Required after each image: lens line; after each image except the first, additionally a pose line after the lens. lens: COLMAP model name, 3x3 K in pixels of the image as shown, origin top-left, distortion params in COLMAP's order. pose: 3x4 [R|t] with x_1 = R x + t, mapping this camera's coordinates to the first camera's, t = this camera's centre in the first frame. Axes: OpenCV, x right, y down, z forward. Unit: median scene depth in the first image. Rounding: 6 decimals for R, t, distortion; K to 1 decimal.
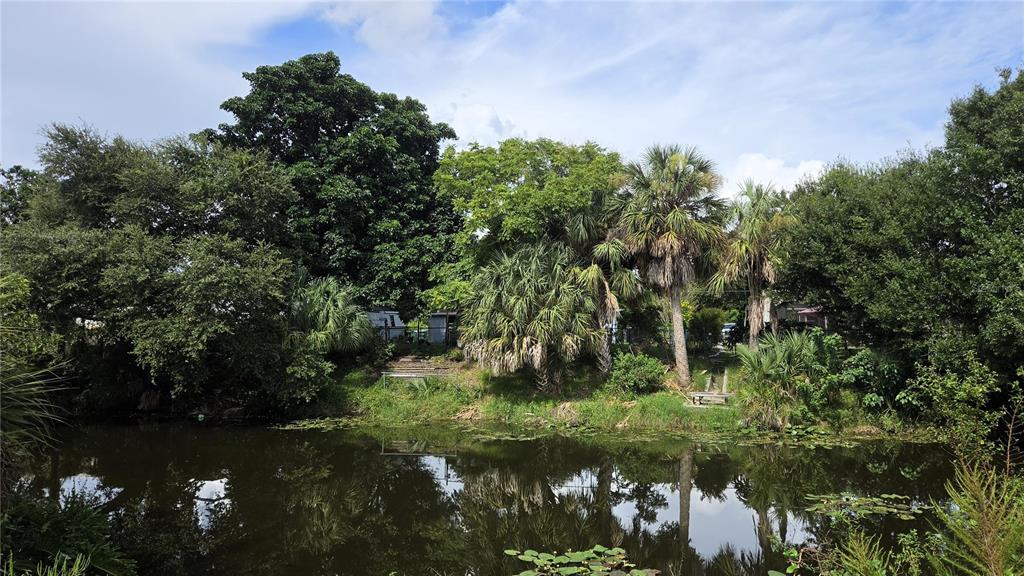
lens RADIAL K [[629.5, 0, 512.0], [0, 629.5, 288.0], [0, 0, 1]] dist [0.003006, 0.000199]
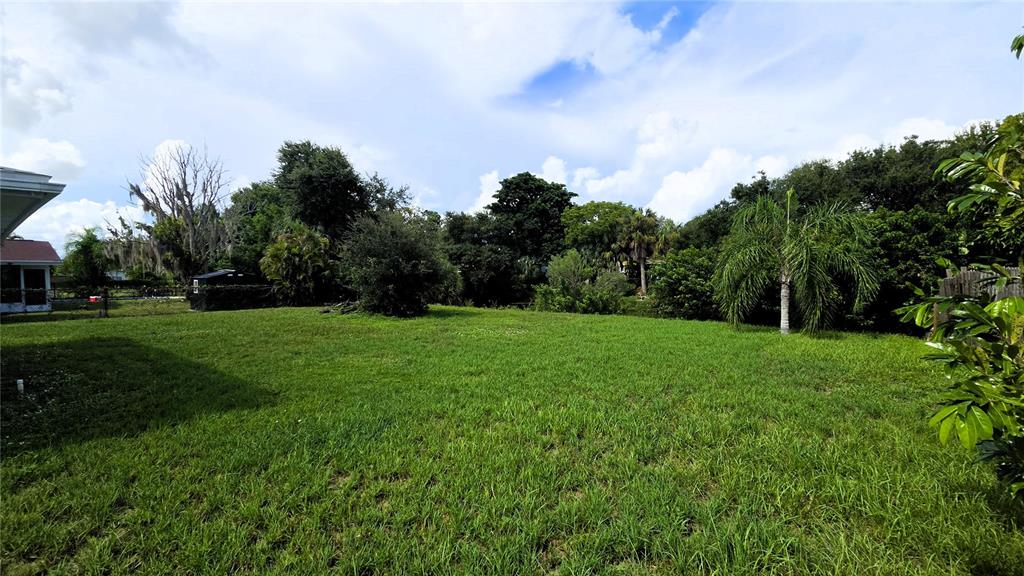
lens RADIAL K [[433.5, 0, 512.0], [0, 433.5, 288.0], [0, 0, 1]] dist [0.000950, 0.000066]
pose [[0.908877, 0.019253, -0.416620, 0.474191], [0.028860, 0.993636, 0.108877, -0.086565], [0.416065, -0.110979, 0.902537, -0.834046]]
